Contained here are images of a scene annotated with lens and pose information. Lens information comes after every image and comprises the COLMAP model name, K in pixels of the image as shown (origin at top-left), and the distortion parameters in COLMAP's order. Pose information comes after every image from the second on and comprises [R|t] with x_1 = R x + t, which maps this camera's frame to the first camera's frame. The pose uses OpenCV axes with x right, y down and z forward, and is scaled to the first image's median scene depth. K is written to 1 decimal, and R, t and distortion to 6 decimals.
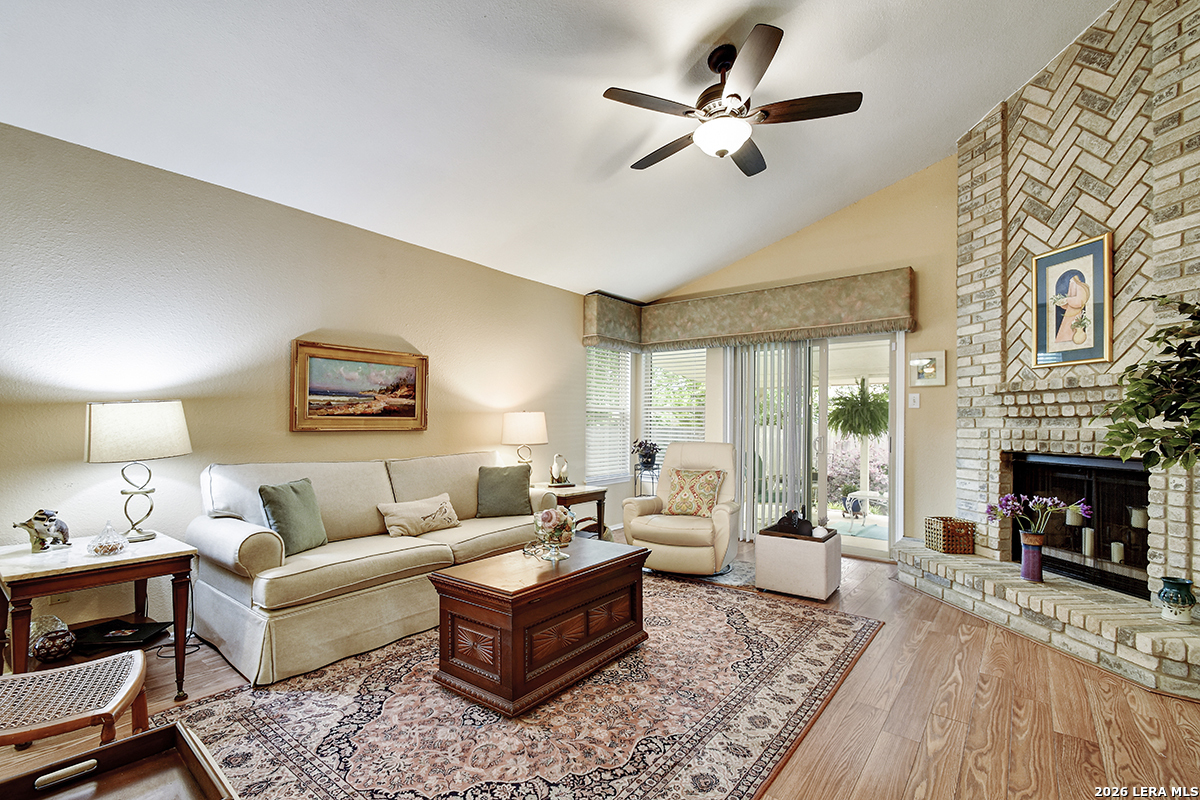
lens RADIAL K [[539.3, 0, 589.1], [0, 539.3, 412.1], [0, 0, 1]] dist [0.025044, -0.011964]
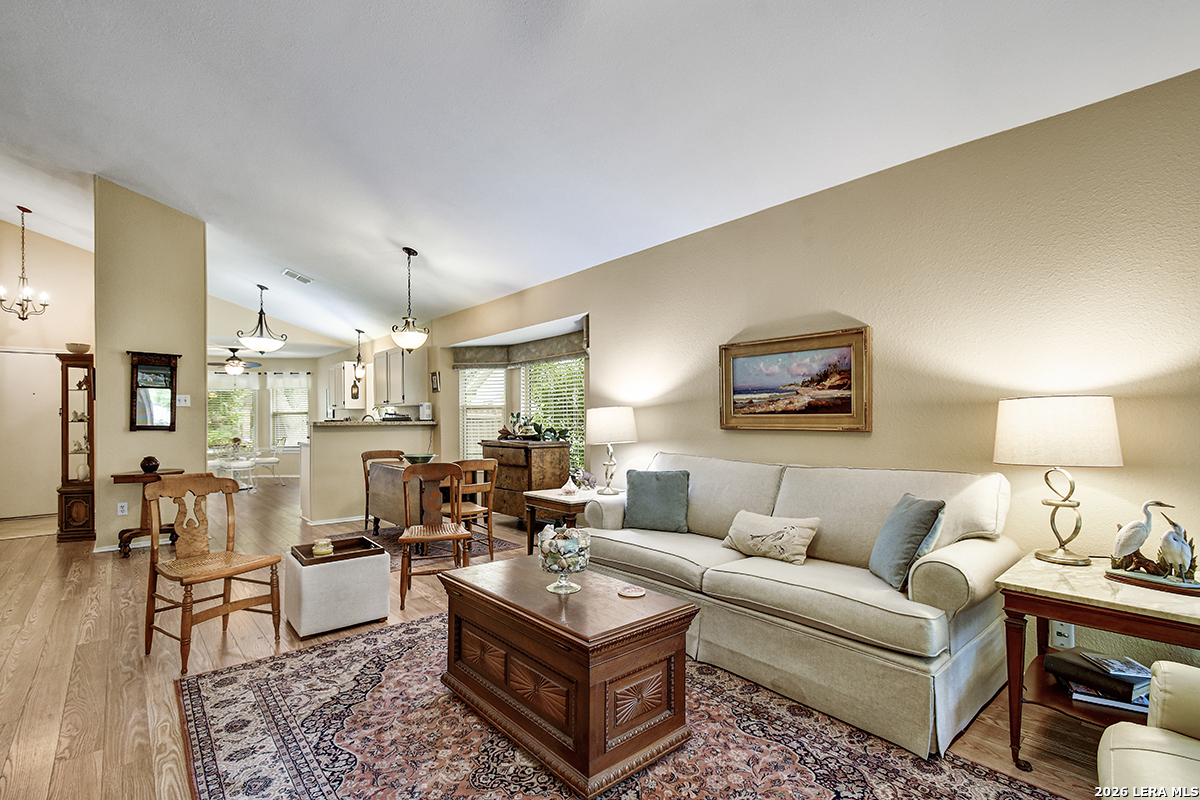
lens RADIAL K [[546.5, 0, 594.0], [0, 546.5, 417.3], [0, 0, 1]] dist [0.023950, -0.015208]
pose [[-0.181610, -0.008612, -0.983333, 0.545591], [0.020365, 0.999714, -0.012517, 0.018913], [0.983160, -0.022299, -0.181383, 0.899205]]
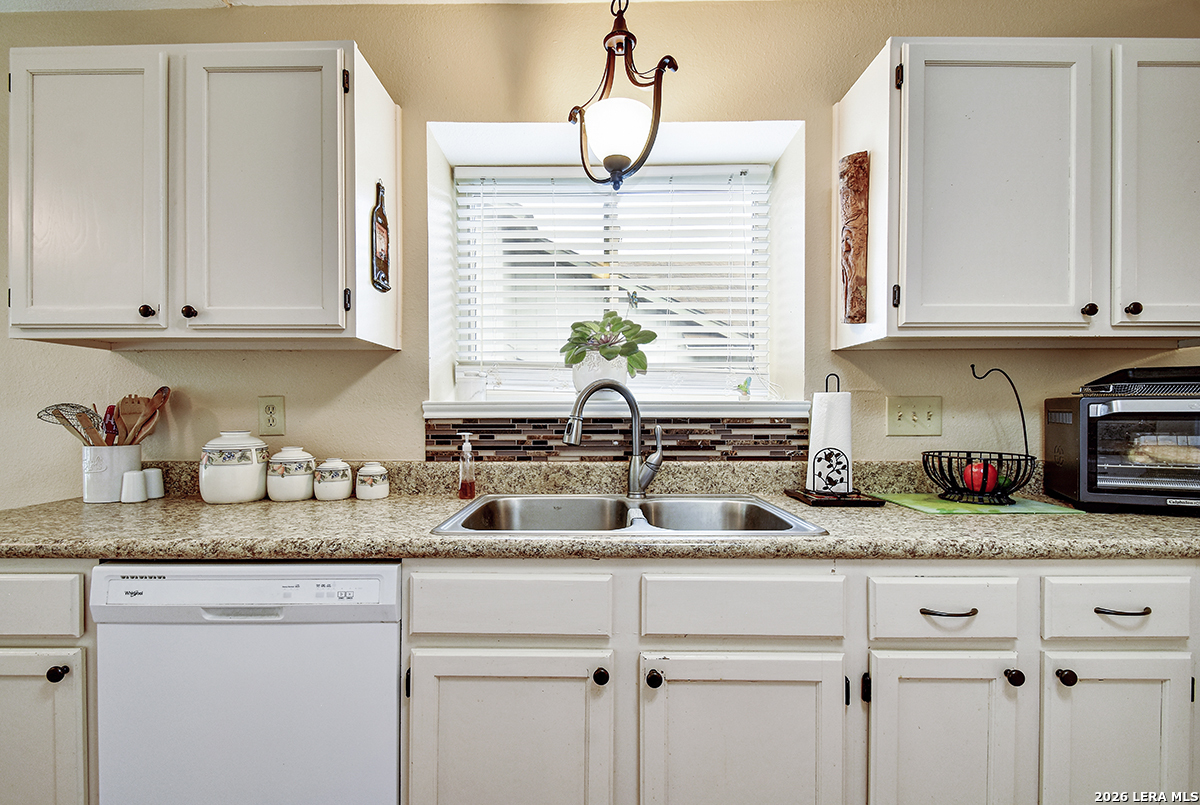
lens RADIAL K [[539.3, 0, 589.1], [0, 539.3, 414.6], [0, 0, 1]] dist [0.025044, -0.011964]
pose [[0.620463, -0.006702, -0.784207, -1.313091], [0.016988, 0.999844, 0.004896, -0.015451], [0.784052, -0.016360, 0.620480, -0.811457]]
